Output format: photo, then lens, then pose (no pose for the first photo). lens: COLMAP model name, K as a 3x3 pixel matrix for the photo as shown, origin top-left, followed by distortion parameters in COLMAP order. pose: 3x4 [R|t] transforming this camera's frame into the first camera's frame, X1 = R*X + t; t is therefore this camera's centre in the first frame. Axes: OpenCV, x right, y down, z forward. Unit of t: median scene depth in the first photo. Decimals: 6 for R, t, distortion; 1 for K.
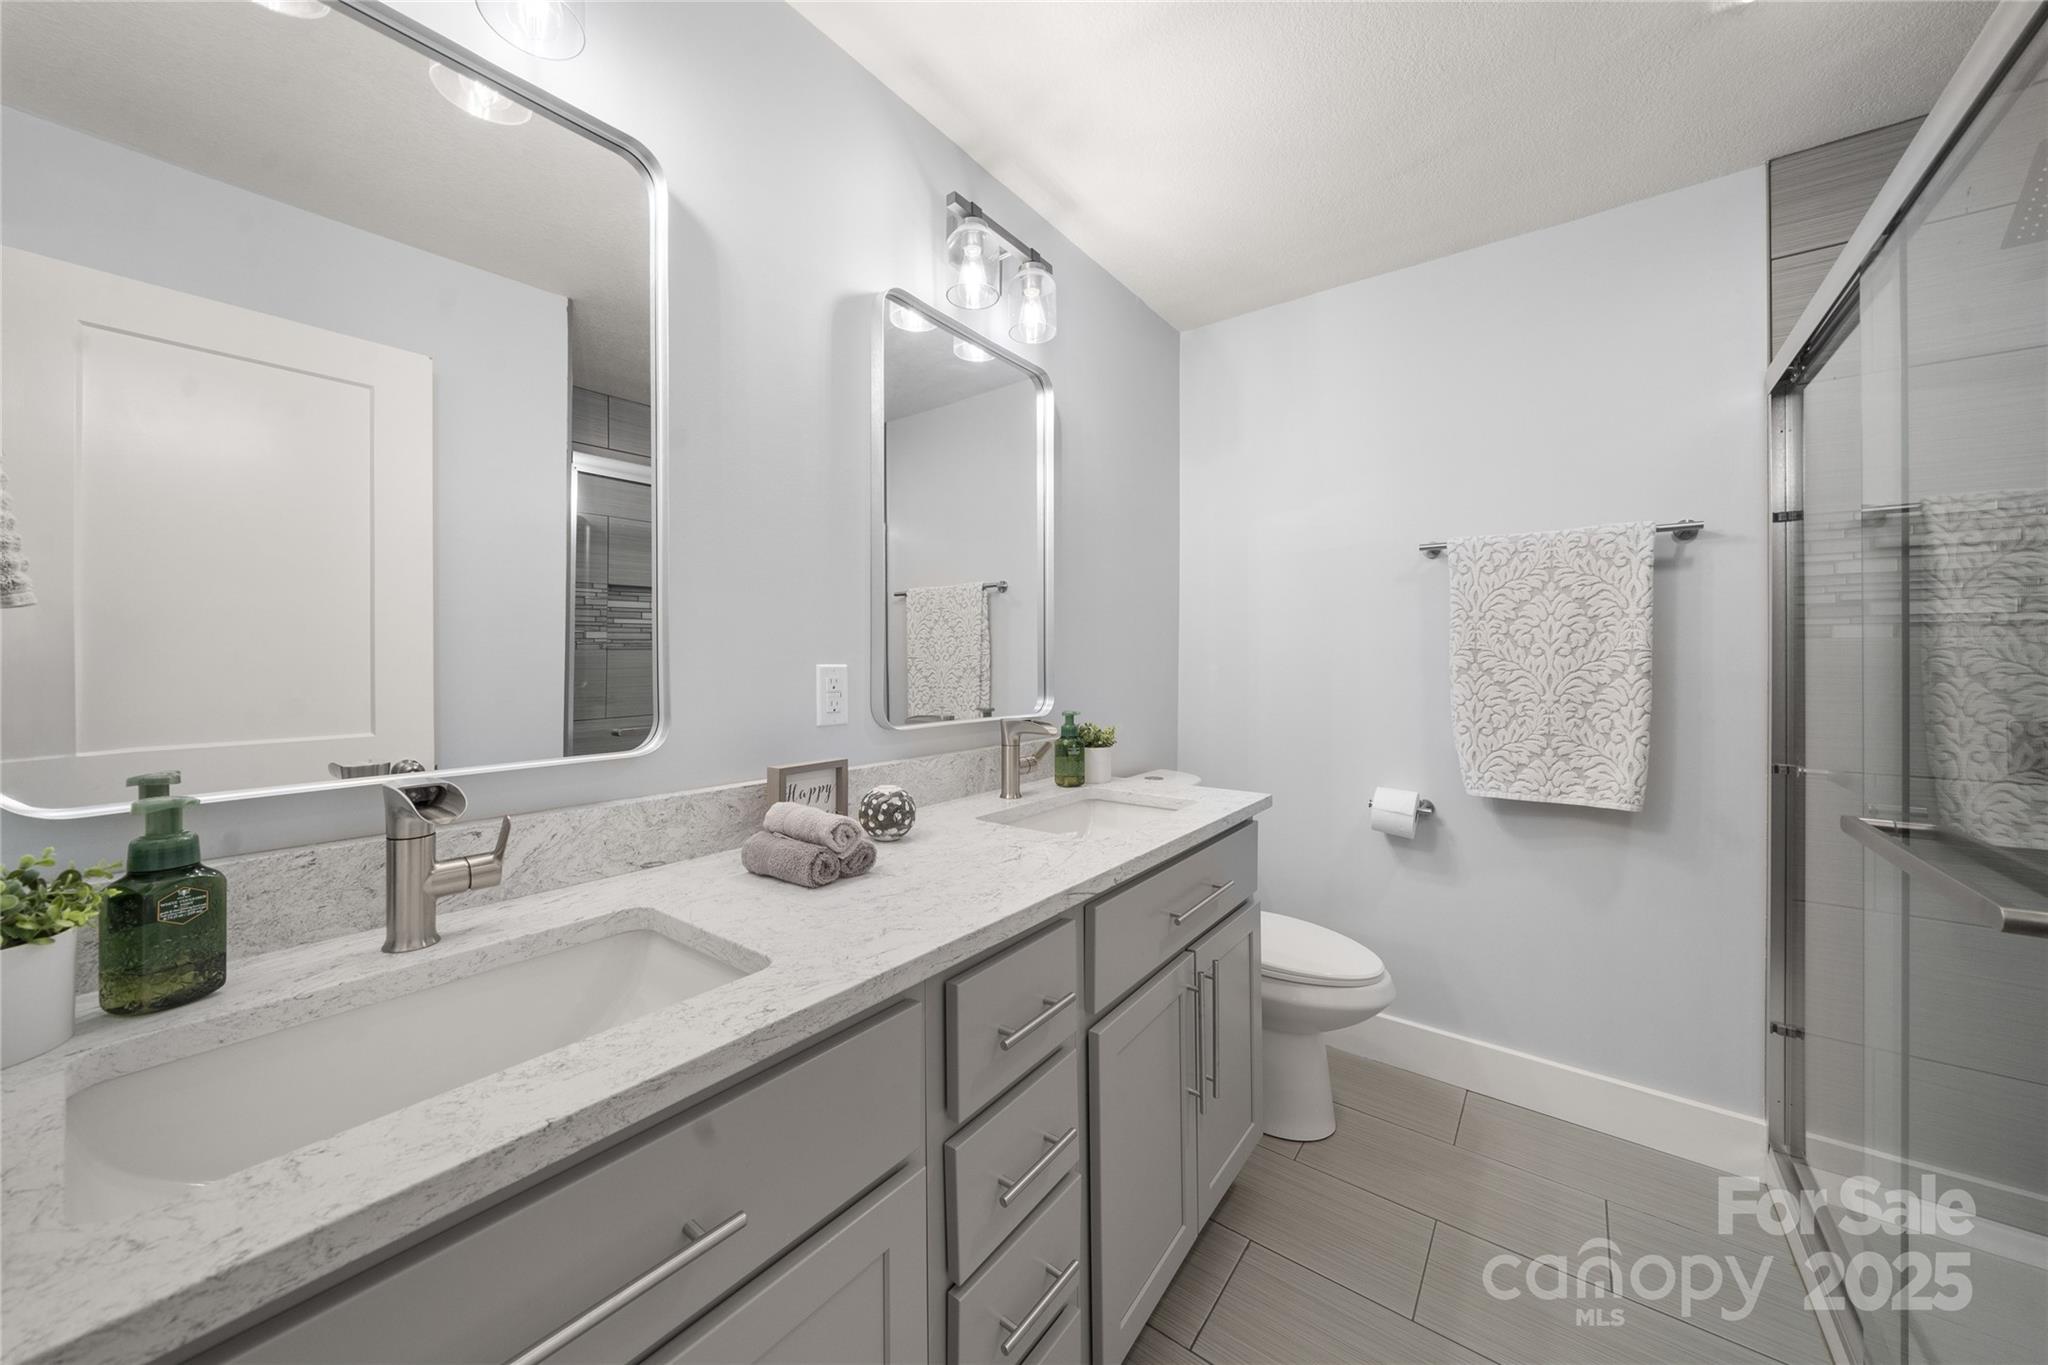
lens RADIAL K [[719.5, 0, 1022.8], [0, 719.5, 662.4], [0, 0, 1]] dist [-0.004603, -0.000271]
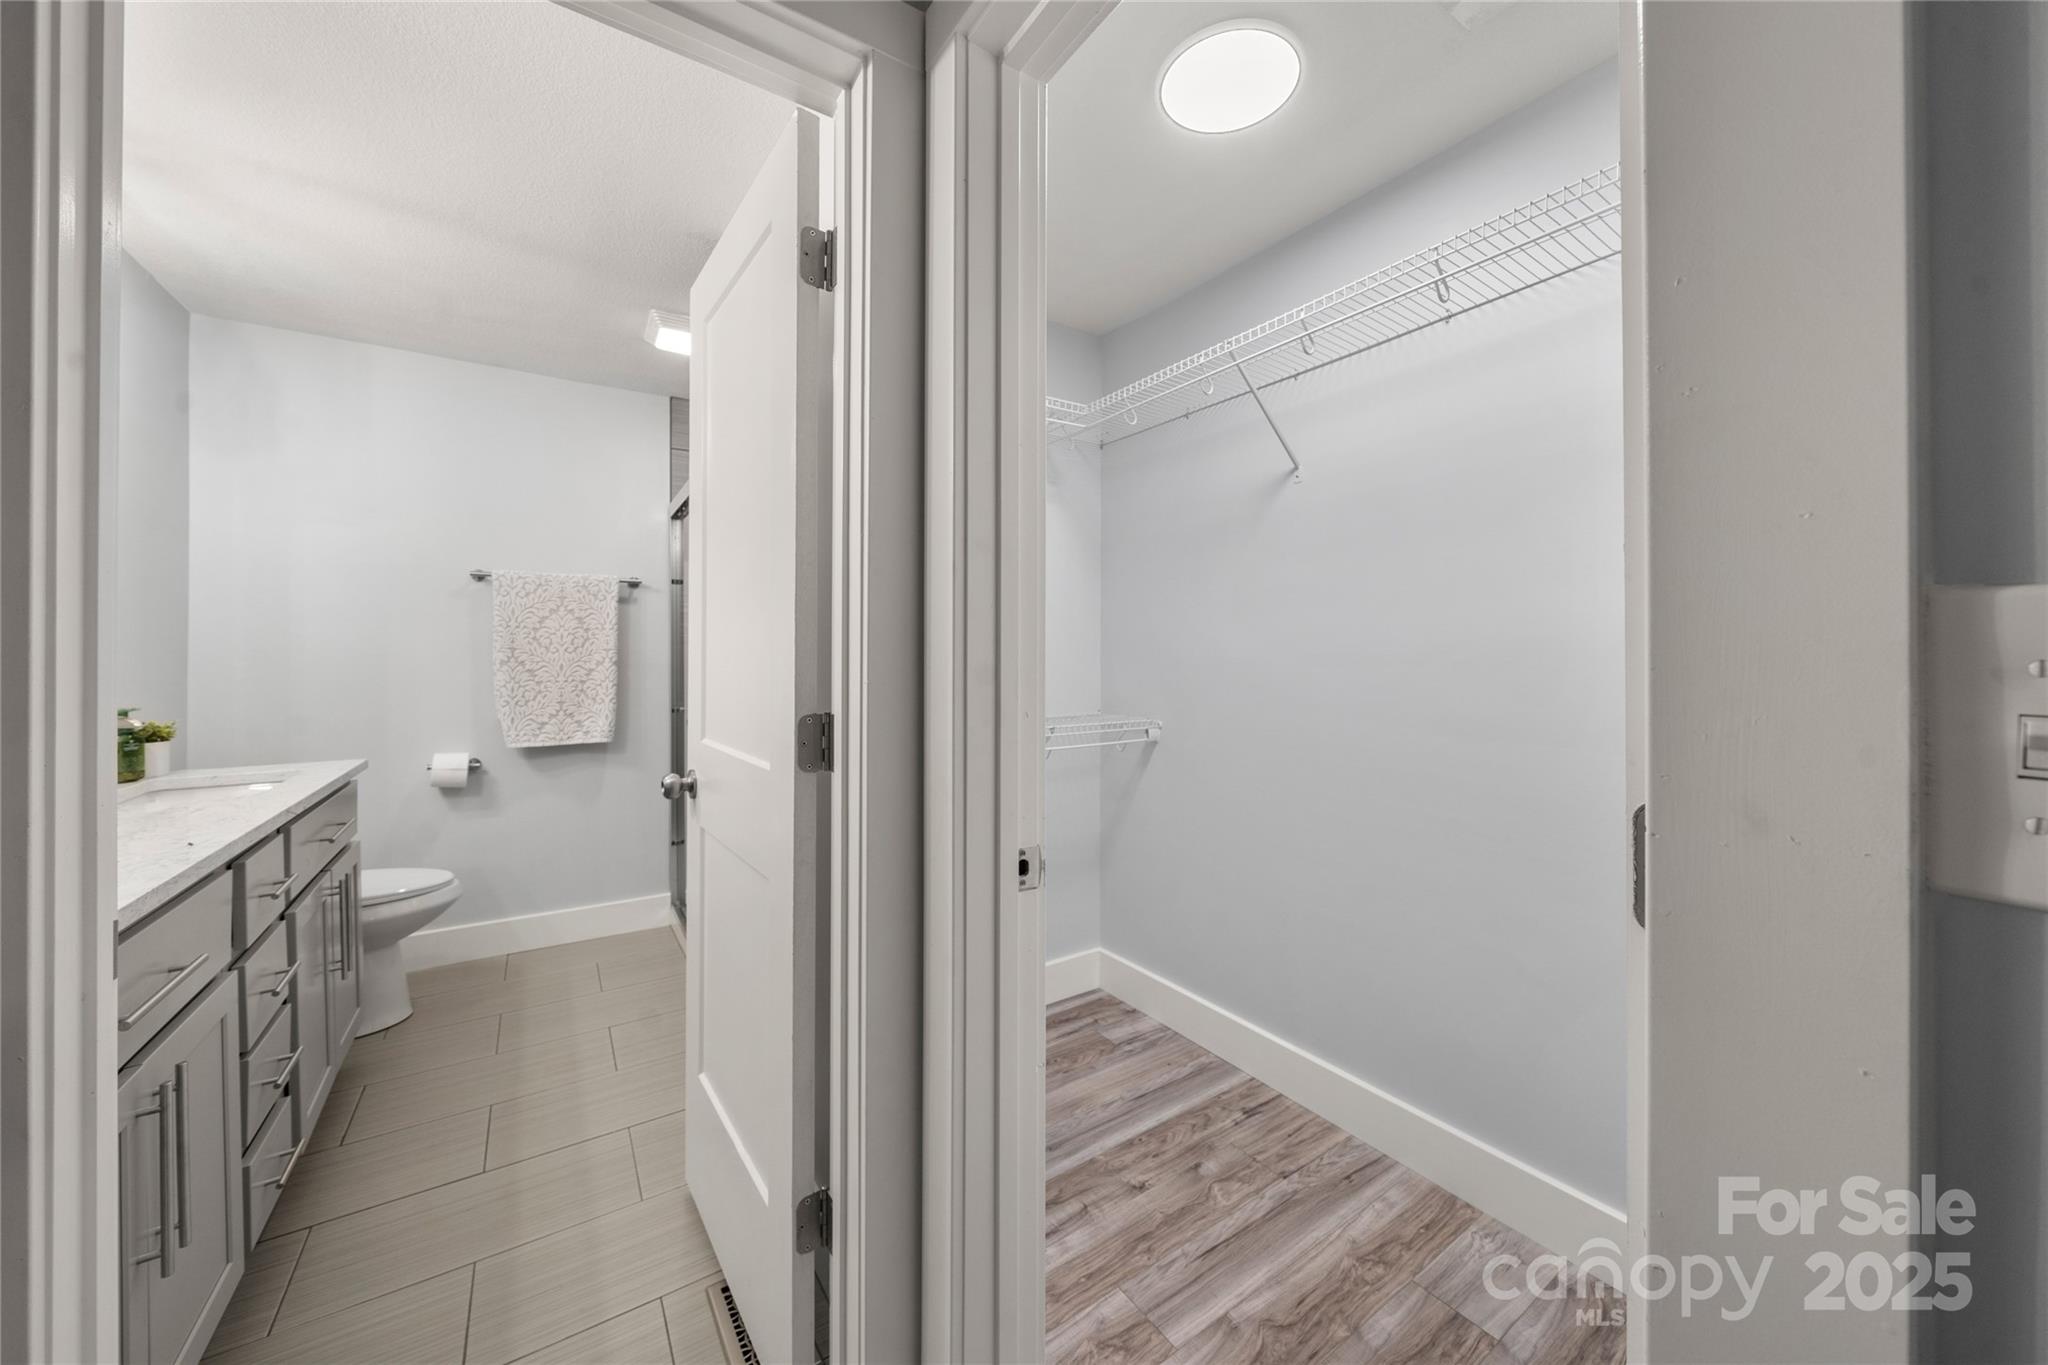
lens RADIAL K [[725.0, 0, 1029.8], [0, 725.0, 649.4], [0, 0, 1]] dist [-0.004242, -0.000109]
pose [[0.324121, 0.001951, 0.946014, -0.457165], [0.005267, 0.999979, -0.003866, -0.004721], [-0.946001, 0.006235, 0.324104, -0.513192]]
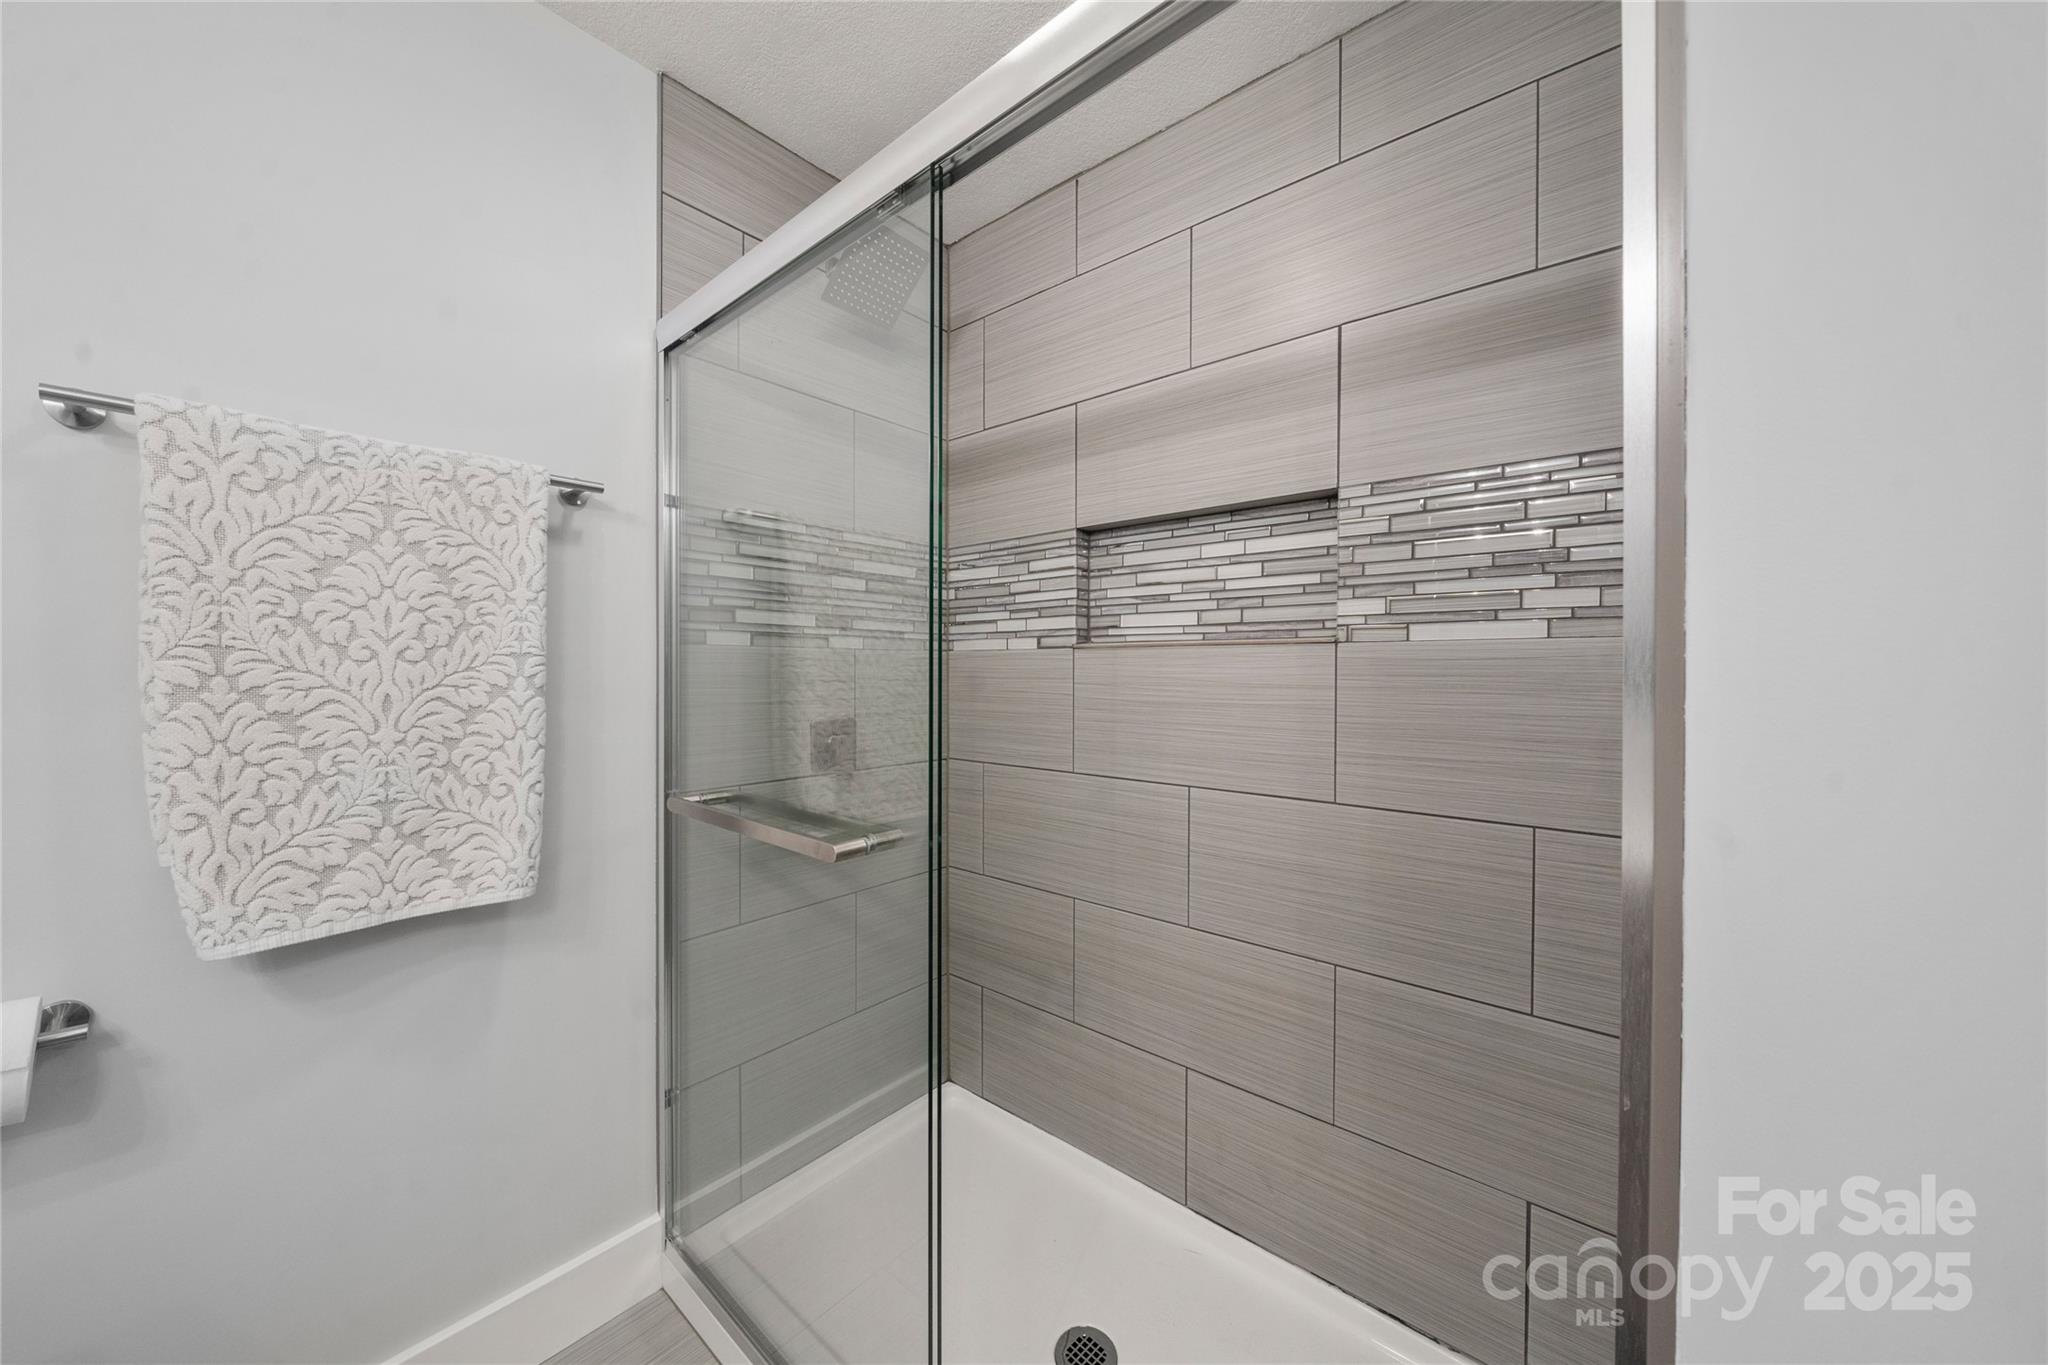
lens RADIAL K [[718.7, 0, 1020.4], [0, 718.7, 671.9], [0, 0, 1]] dist [-0.002017, -0.000100]
pose [[0.068880, -0.006354, 0.997605, 0.213326], [0.000707, 0.999980, 0.006320, -0.004287], [-0.997625, 0.000270, 0.068883, 0.478059]]
